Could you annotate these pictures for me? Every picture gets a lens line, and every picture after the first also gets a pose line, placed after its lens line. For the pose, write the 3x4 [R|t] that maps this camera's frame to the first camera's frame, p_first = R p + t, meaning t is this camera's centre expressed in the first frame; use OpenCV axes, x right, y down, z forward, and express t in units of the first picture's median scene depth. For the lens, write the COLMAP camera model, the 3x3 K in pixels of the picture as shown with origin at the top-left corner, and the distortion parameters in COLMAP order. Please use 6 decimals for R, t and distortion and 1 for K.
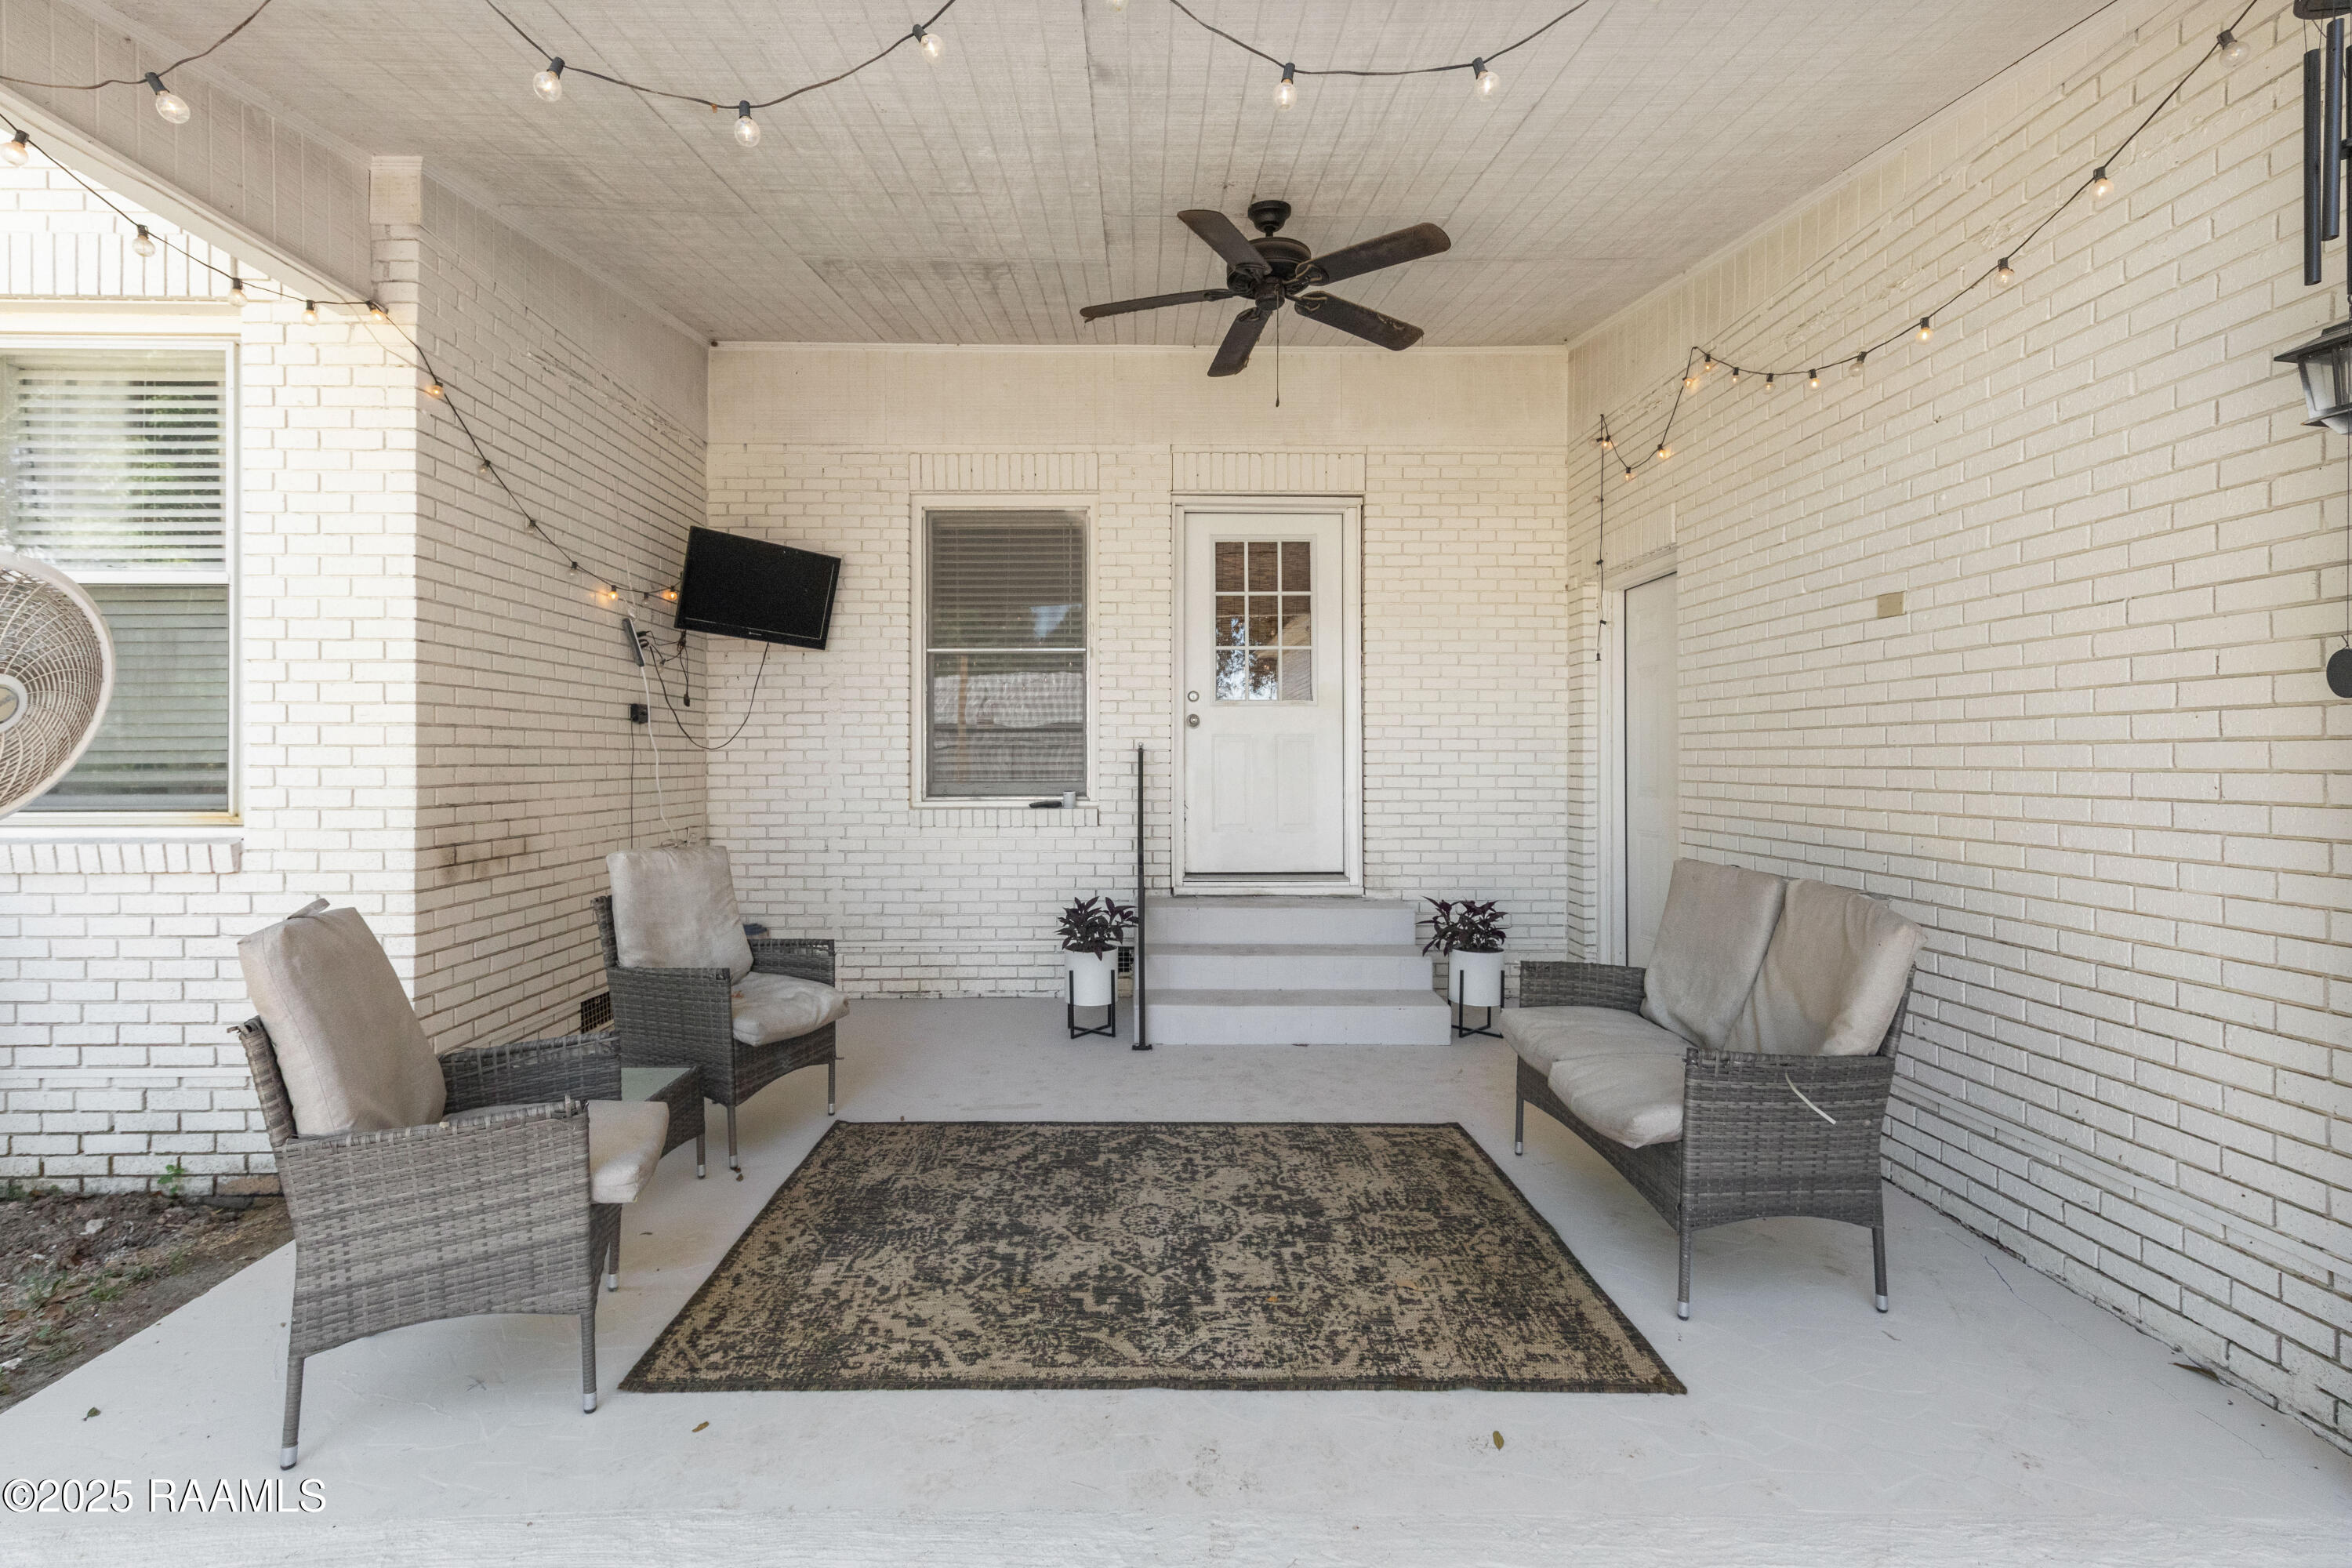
lens RADIAL K [[1054.7, 0, 1154.1], [0, 1054.7, 764.2], [0, 0, 1]] dist [0.006428, -0.001426]
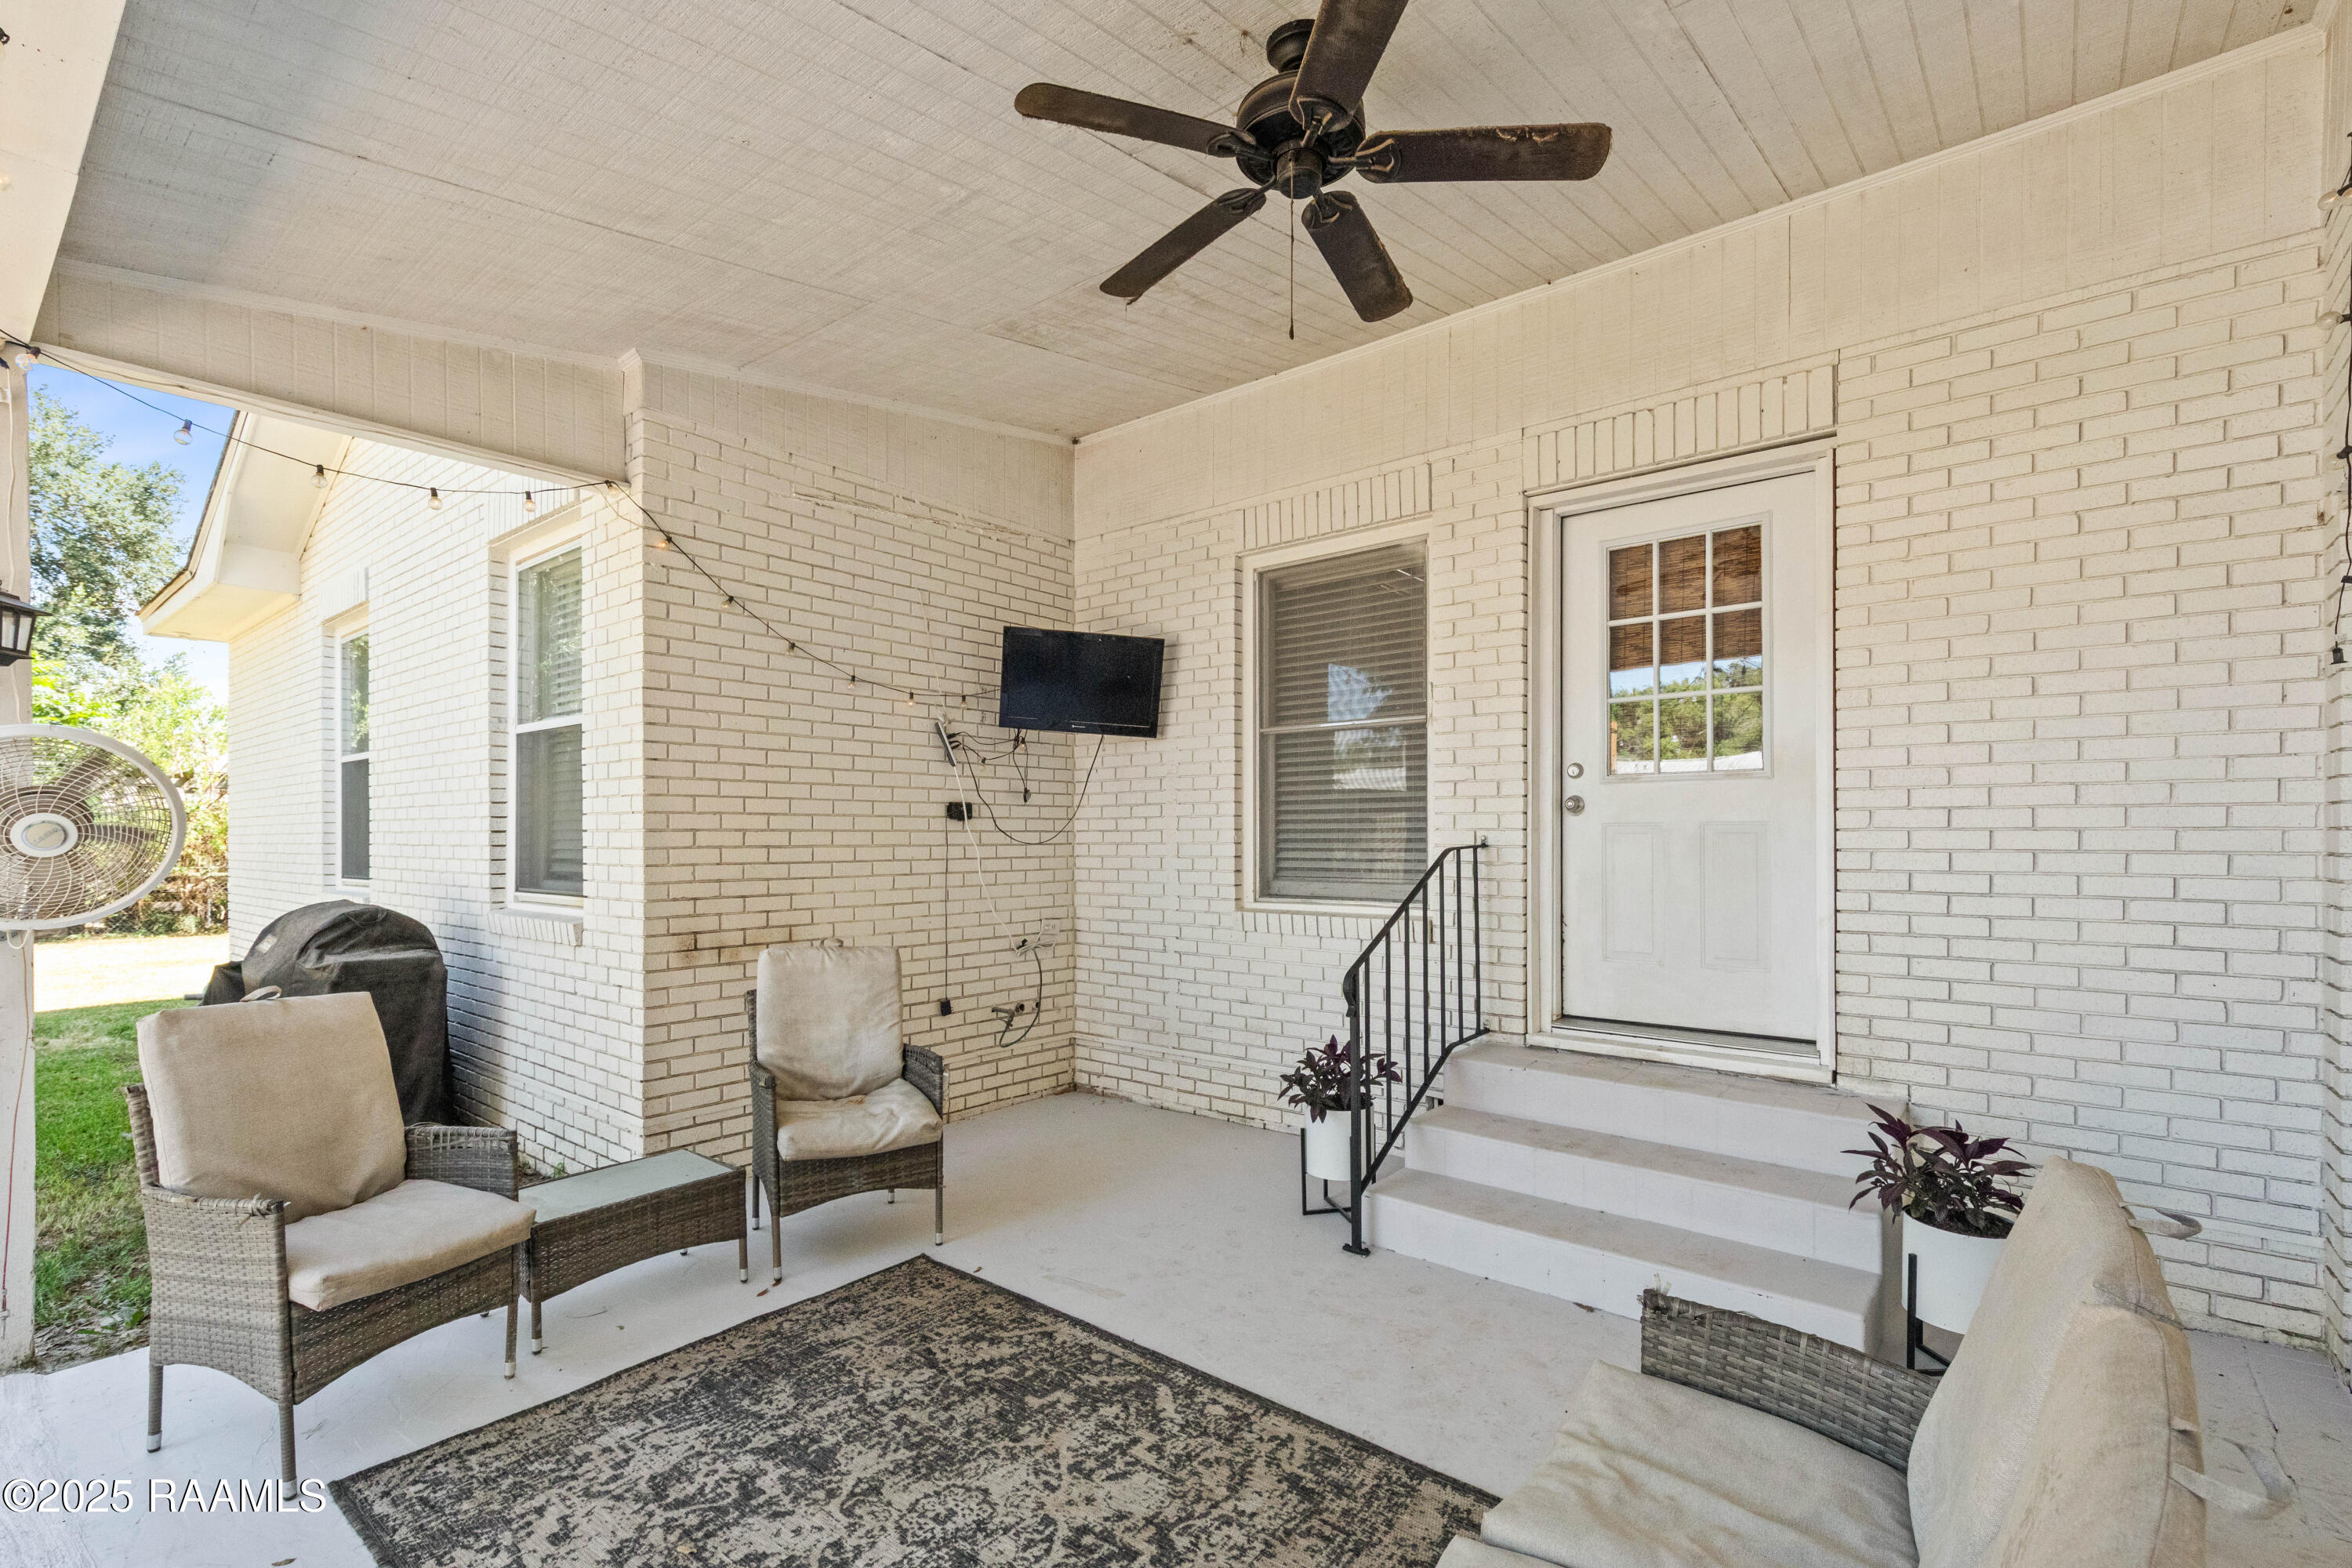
lens RADIAL K [[1054.7, 0, 1208.0], [0, 1054.7, 840.2], [0, 0, 1]] dist [0.006428, -0.001426]
pose [[0.763964, 0.003427, -0.645250, 0.382350], [-0.003074, 0.999994, 0.001671, -0.021462], [0.645252, 0.000707, 0.763969, 0.356319]]
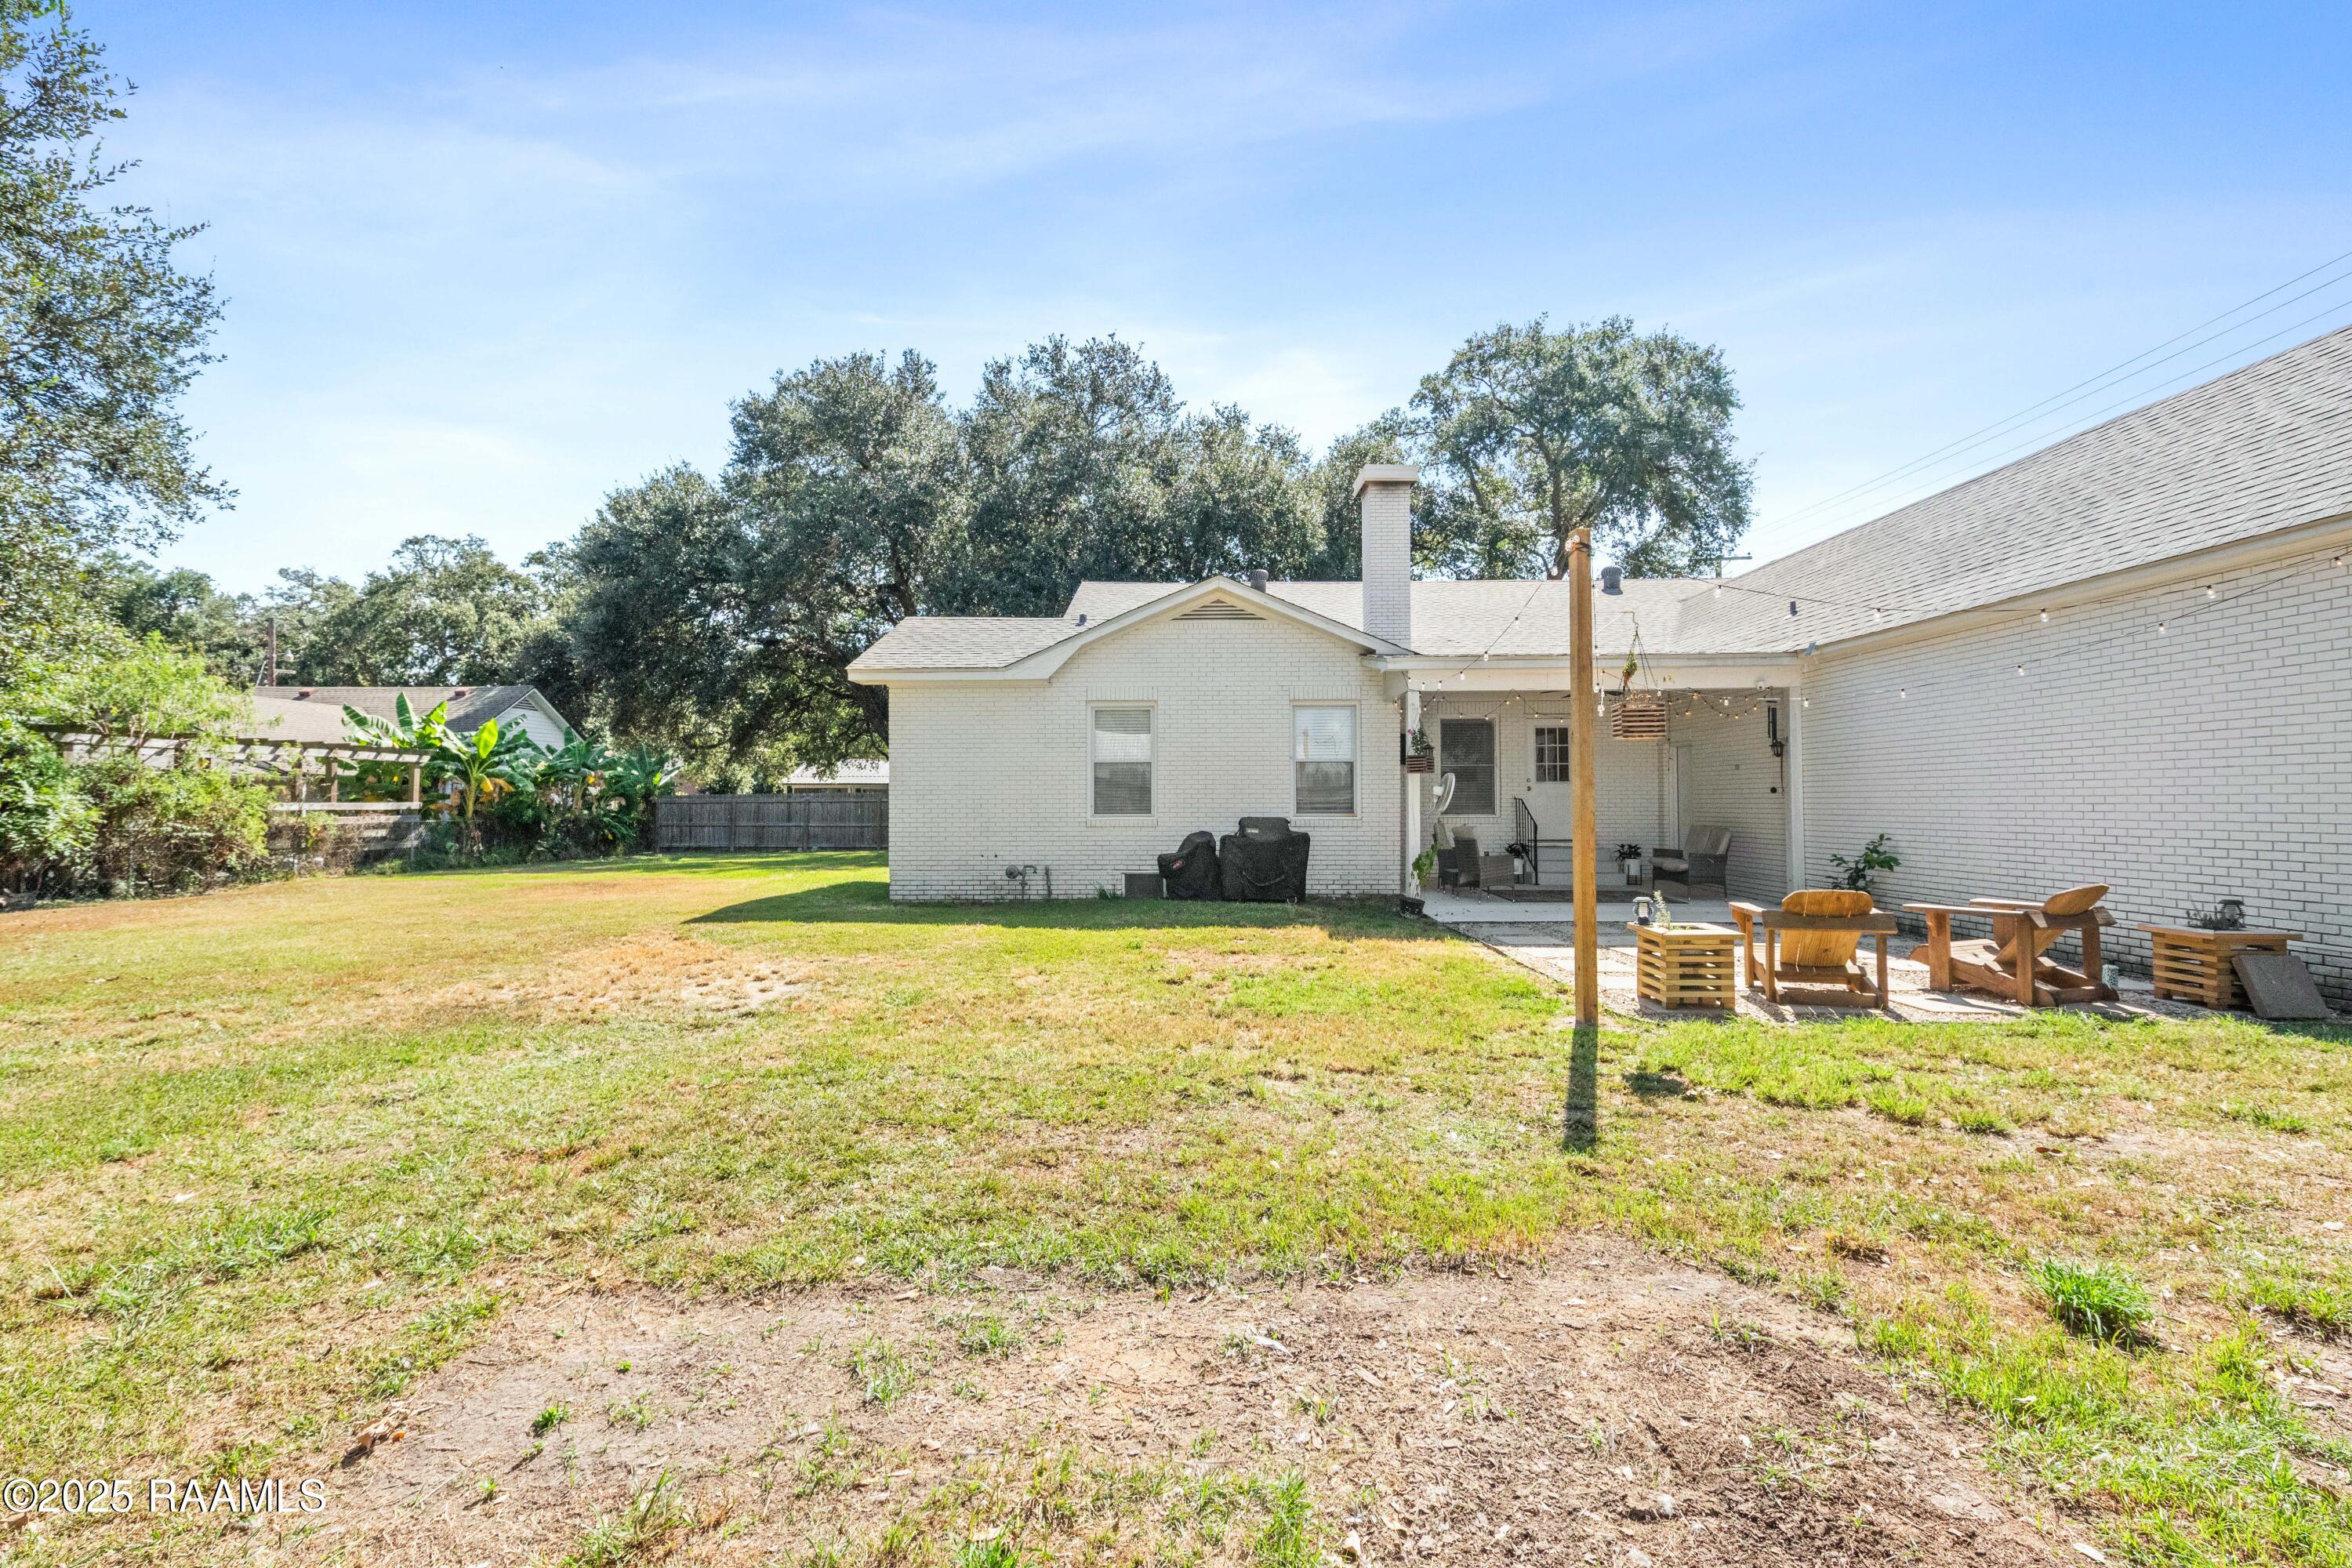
lens RADIAL K [[1054.7, 0, 1157.8], [0, 1054.7, 768.5], [0, 0, 1]] dist [0.006428, -0.001426]
pose [[0.999022, -0.001286, -0.044191, -1.068894], [-0.000441, 0.999237, -0.039054, 0.022611], [0.044207, 0.039036, 0.998259, -2.456522]]
